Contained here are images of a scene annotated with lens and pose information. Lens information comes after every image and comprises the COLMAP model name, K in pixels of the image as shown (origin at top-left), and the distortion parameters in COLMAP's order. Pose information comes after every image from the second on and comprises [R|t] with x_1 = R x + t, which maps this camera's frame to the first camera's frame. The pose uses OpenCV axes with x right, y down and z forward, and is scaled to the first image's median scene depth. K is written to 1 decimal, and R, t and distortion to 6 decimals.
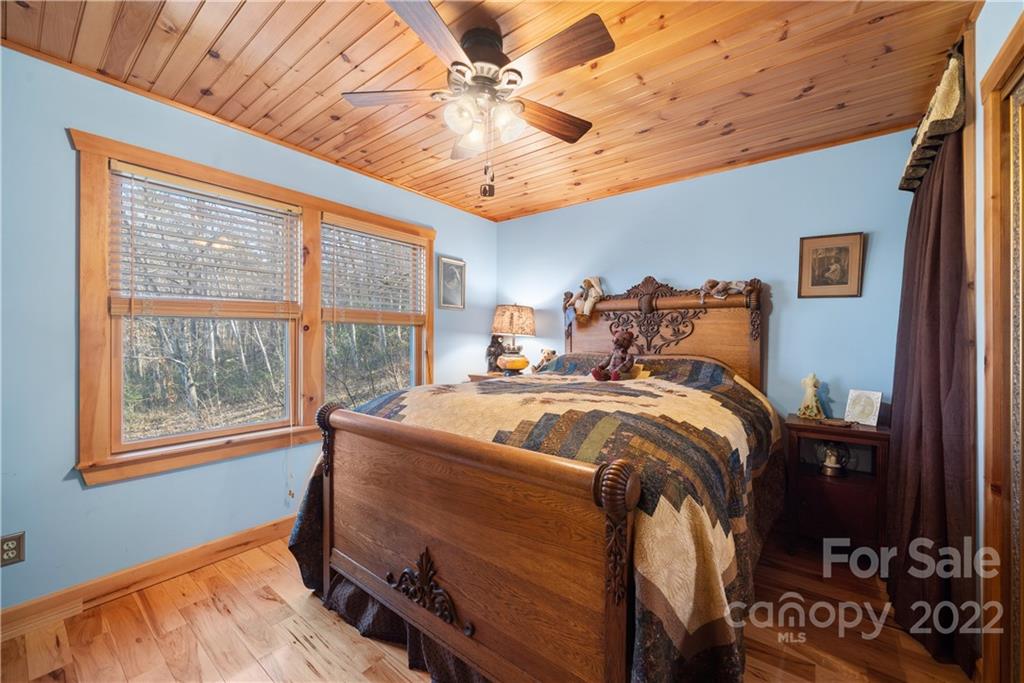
lens RADIAL K [[393.2, 0, 512.0], [0, 393.2, 341.5], [0, 0, 1]] dist [-0.002981, -0.000120]
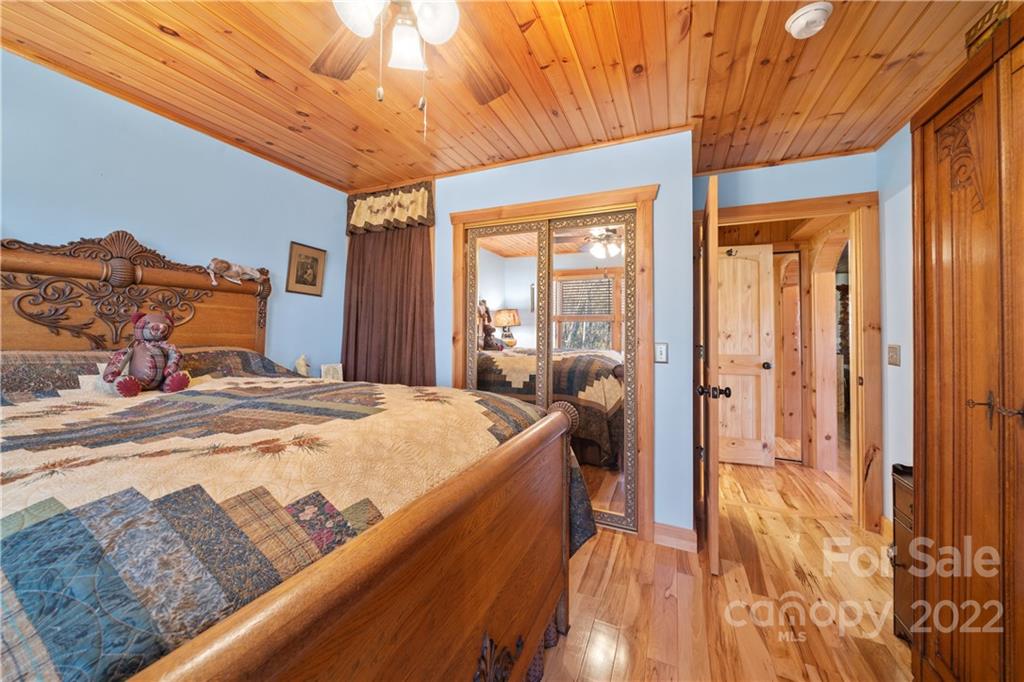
lens RADIAL K [[363.1, 0, 512.1], [0, 363.1, 323.1], [0, 0, 1]] dist [-0.000863, 0.000048]
pose [[-0.228986, 0.009414, 0.973384, -0.445891], [-0.008120, 0.999900, -0.011581, -0.010645], [-0.973396, -0.010556, -0.228887, 0.565246]]
